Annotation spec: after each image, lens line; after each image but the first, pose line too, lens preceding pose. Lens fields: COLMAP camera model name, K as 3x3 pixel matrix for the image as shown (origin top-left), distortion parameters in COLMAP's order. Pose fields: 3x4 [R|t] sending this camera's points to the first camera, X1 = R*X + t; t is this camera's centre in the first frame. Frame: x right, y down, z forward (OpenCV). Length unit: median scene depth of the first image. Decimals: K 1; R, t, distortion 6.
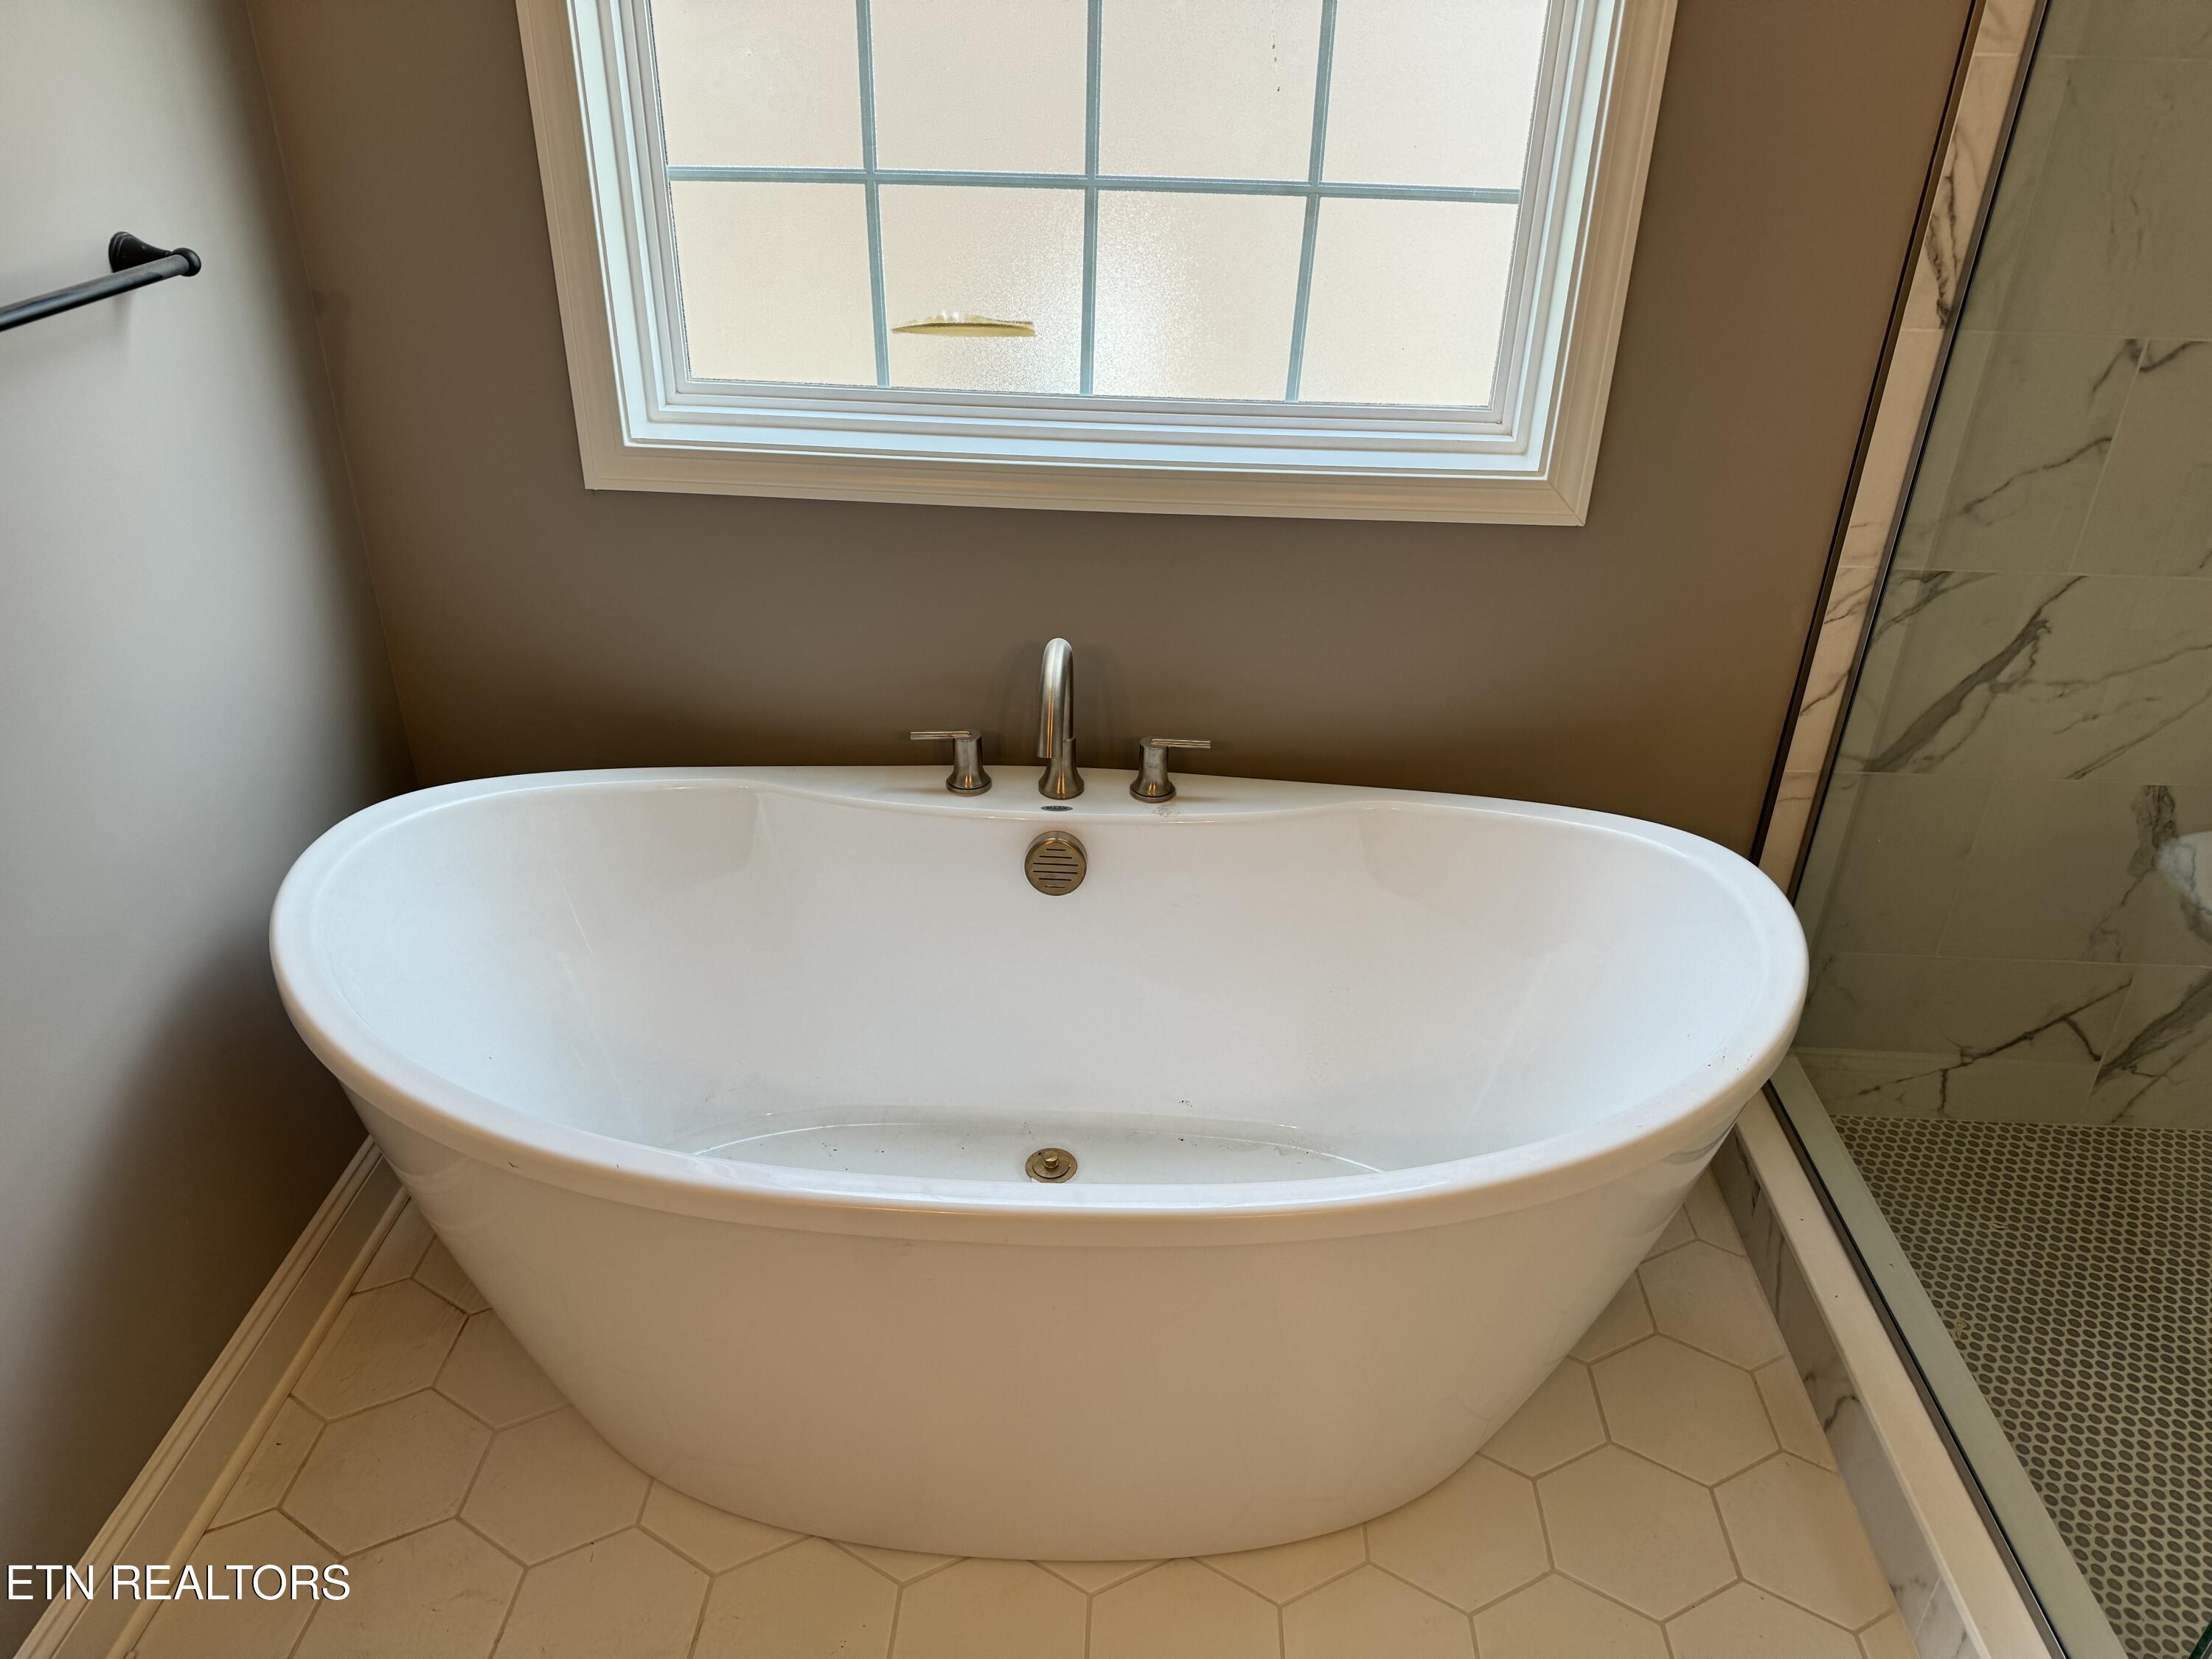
lens RADIAL K [[1589.2, 0, 1106.0], [0, 1589.2, 829.5], [0, 0, 1]] dist [0.108695, -0.126071]
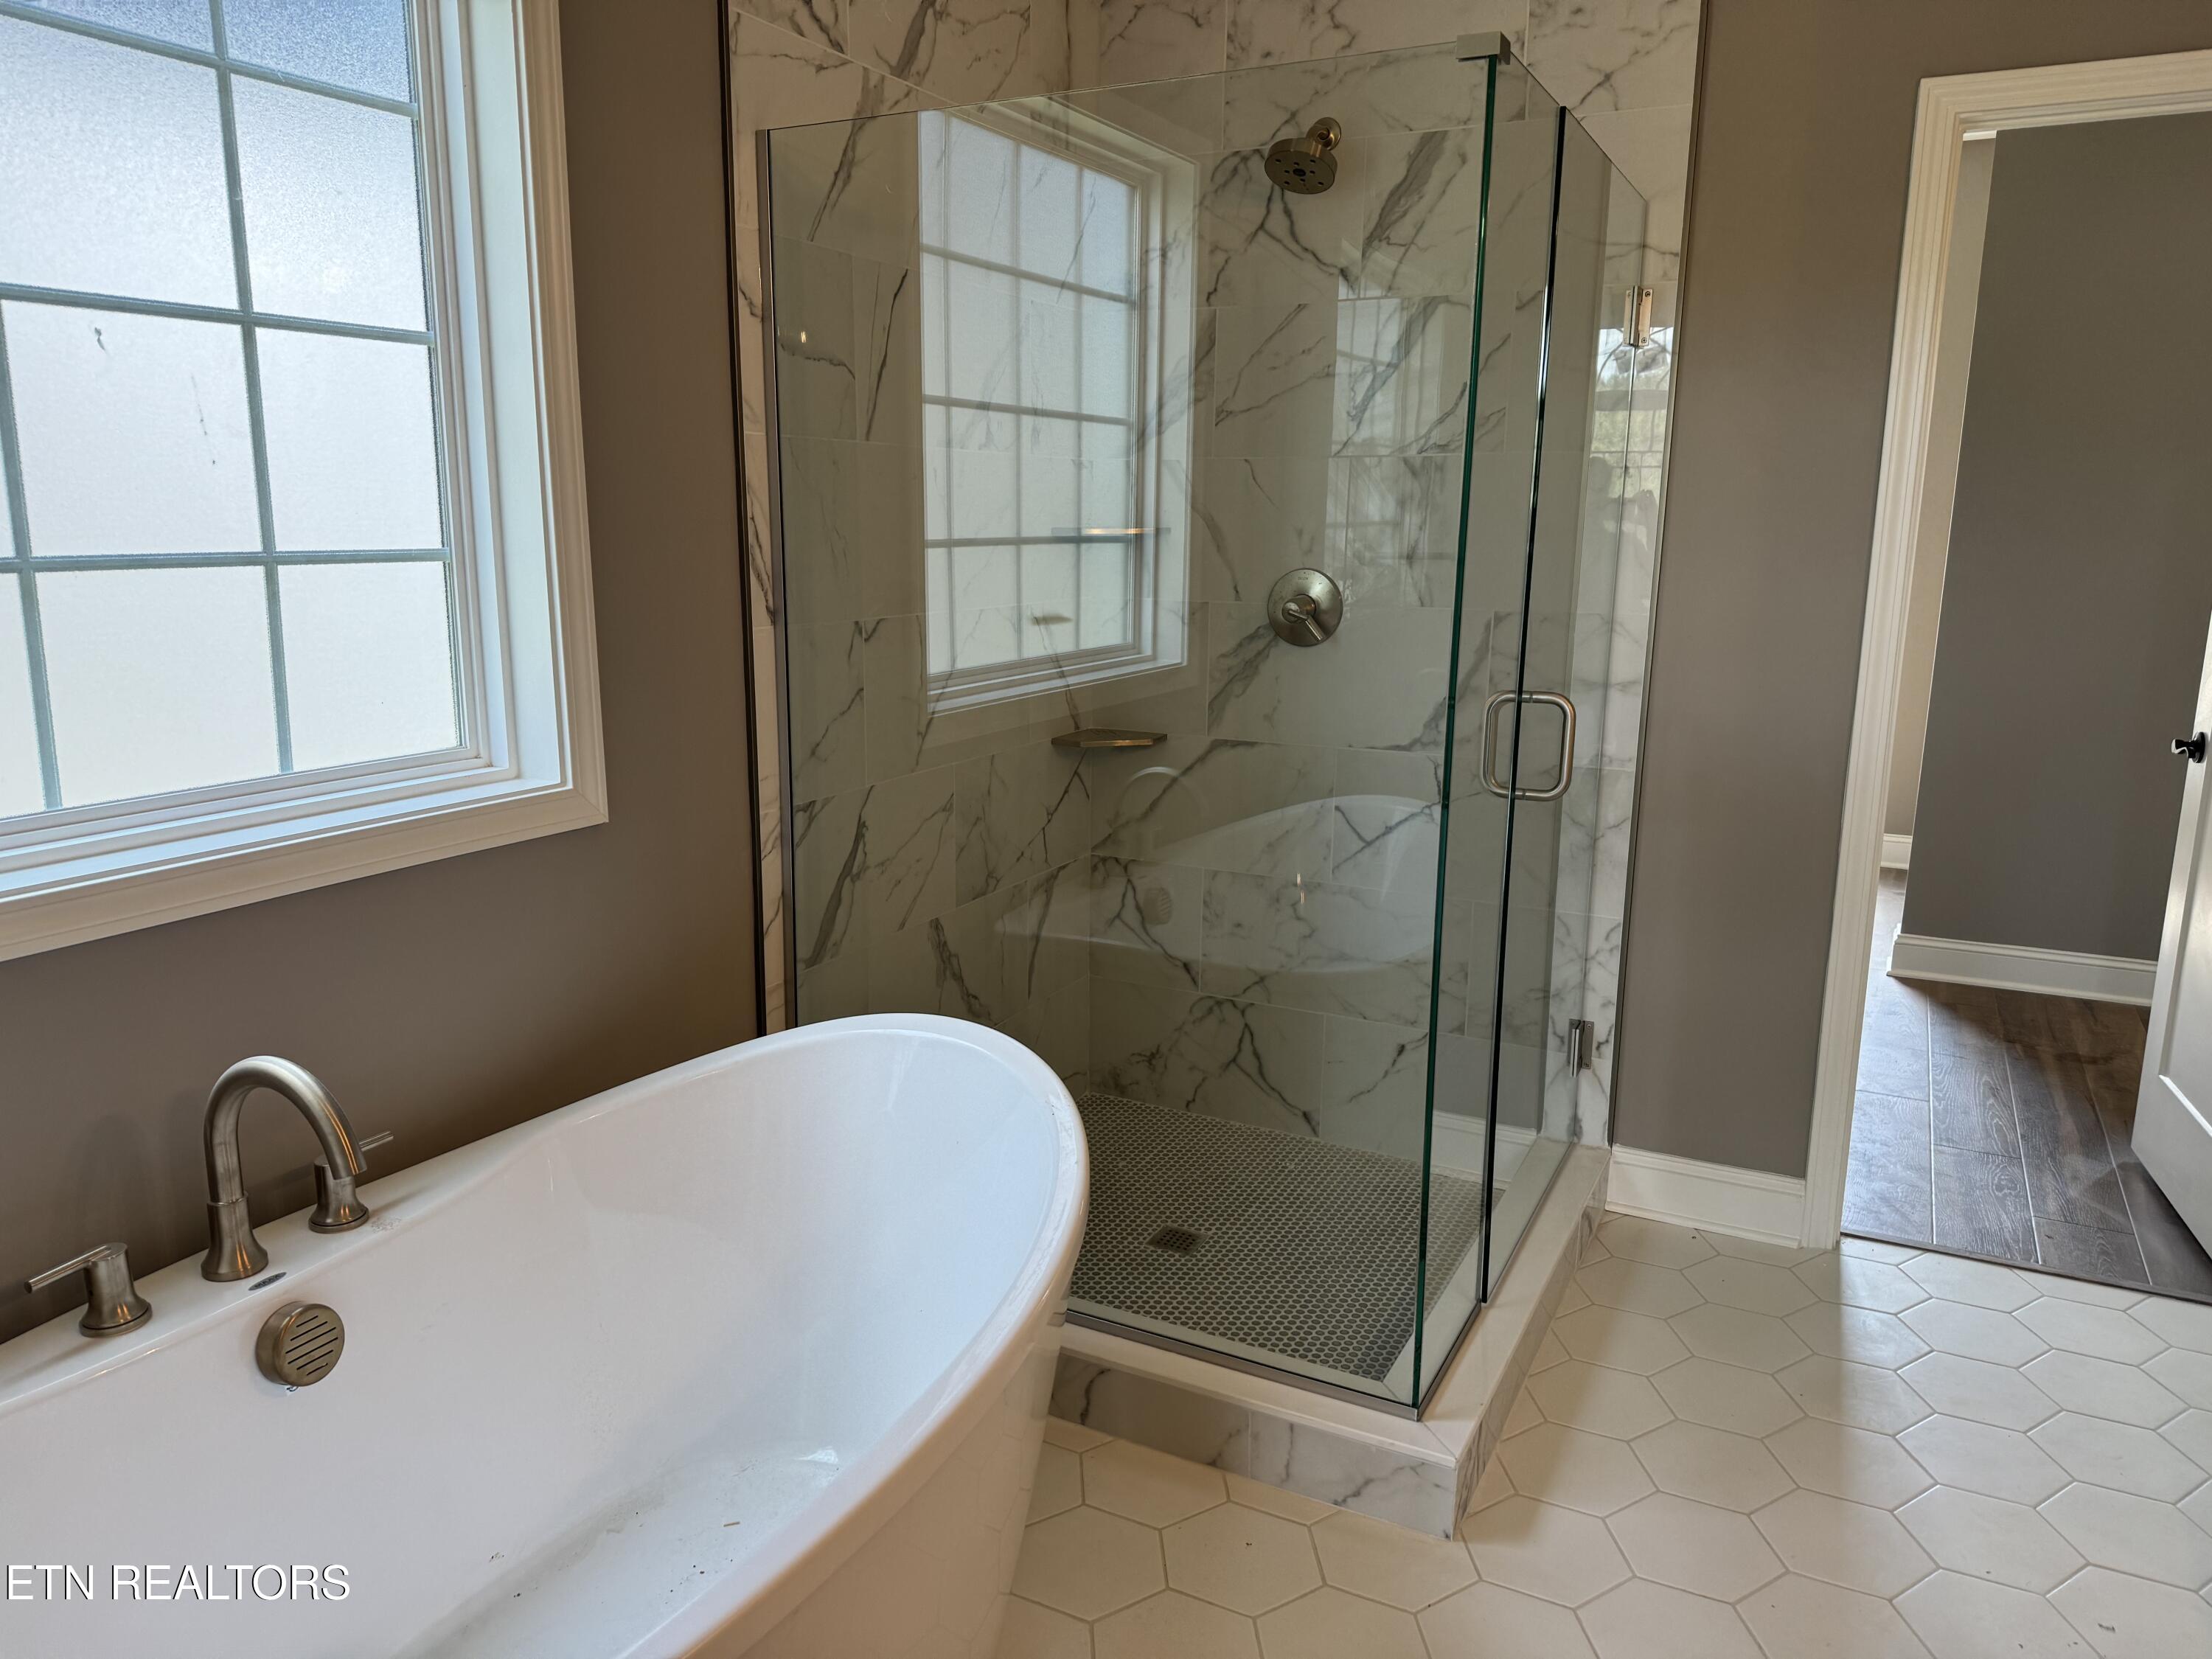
lens RADIAL K [[1589.2, 0, 1106.0], [0, 1589.2, 829.5], [0, 0, 1]] dist [0.108695, -0.126071]
pose [[0.410997, -0.200598, 0.889293, -0.529694], [0.444263, 0.895890, -0.003235, -0.026694], [-0.796060, 0.396410, 0.457326, 0.215555]]
